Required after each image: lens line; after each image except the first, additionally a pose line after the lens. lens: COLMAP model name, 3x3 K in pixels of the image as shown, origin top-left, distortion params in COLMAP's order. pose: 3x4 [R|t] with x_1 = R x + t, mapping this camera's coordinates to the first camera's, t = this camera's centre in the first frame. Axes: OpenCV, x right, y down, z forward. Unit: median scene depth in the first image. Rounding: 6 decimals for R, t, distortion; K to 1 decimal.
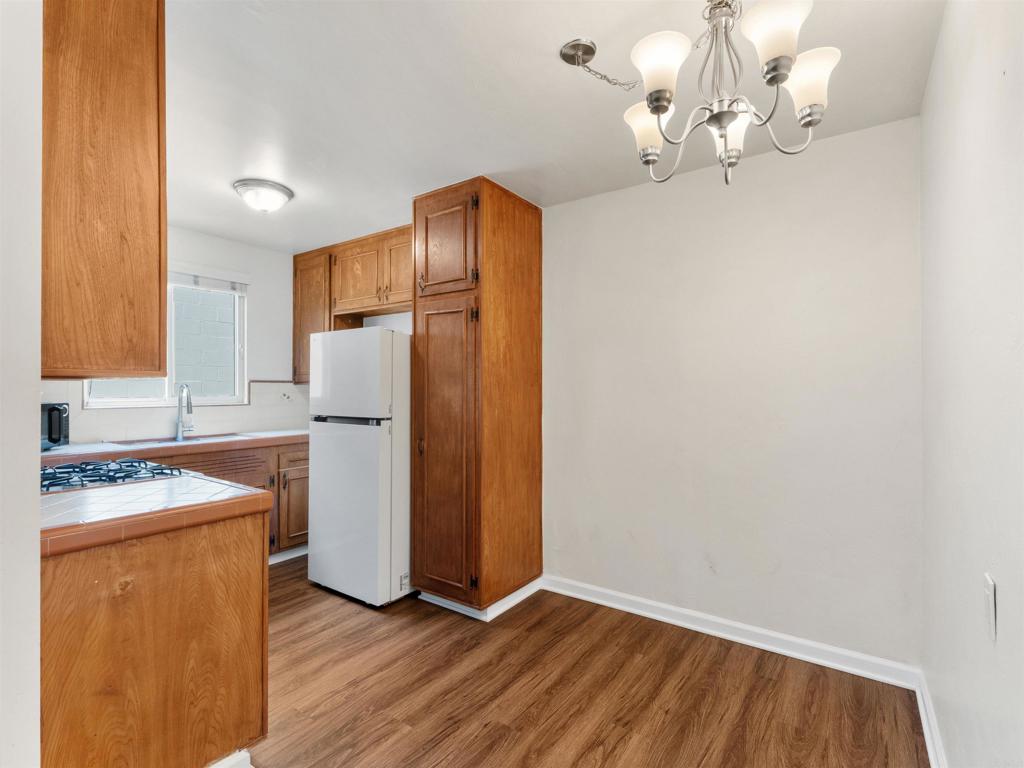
lens RADIAL K [[487.6, 0, 512.0], [0, 487.6, 384.0], [0, 0, 1]] dist [-0.002434, -0.000373]
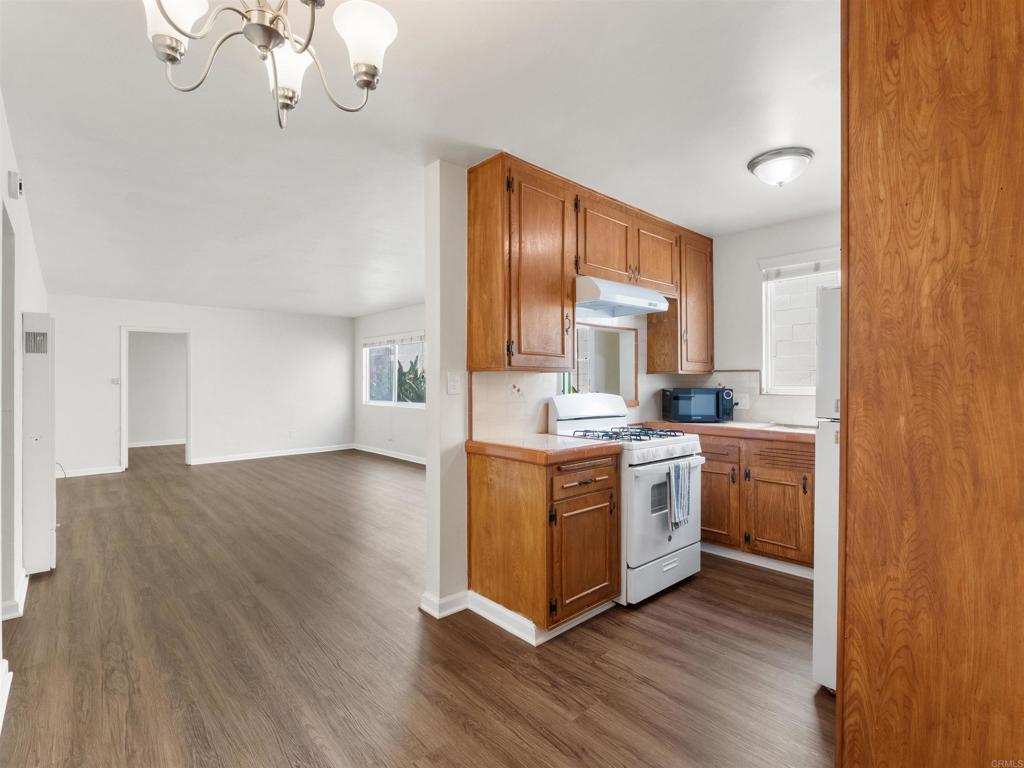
lens RADIAL K [[493.3, 0, 509.6], [0, 493.3, 378.4], [0, 0, 1]] dist [-0.000190, -0.000116]
pose [[-0.223133, -0.004948, -0.974775, 0.515413], [0.010958, 0.999911, -0.007584, 0.013525], [0.974726, -0.012374, -0.223059, 0.715302]]
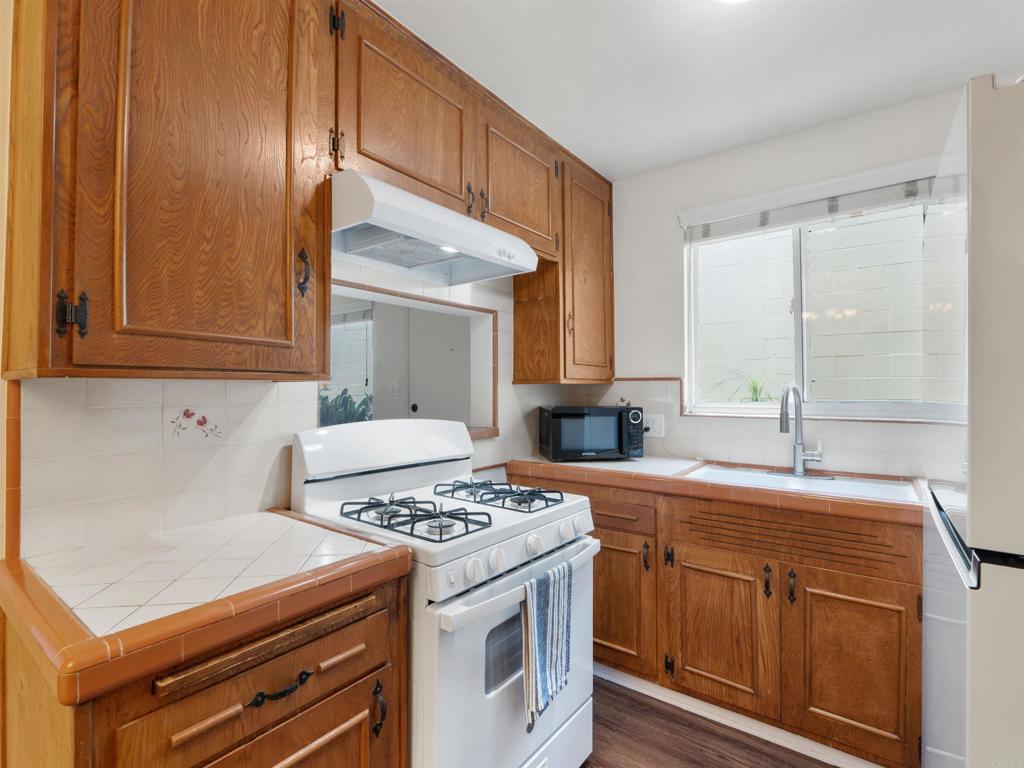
lens RADIAL K [[487.6, 0, 512.0], [0, 487.6, 384.0], [0, 0, 1]] dist [-0.002434, -0.000373]
pose [[-0.034610, -0.010821, -0.999342, -0.068225], [0.013834, 0.999840, -0.011306, 0.004426], [0.999305, -0.014216, -0.034455, 0.810204]]
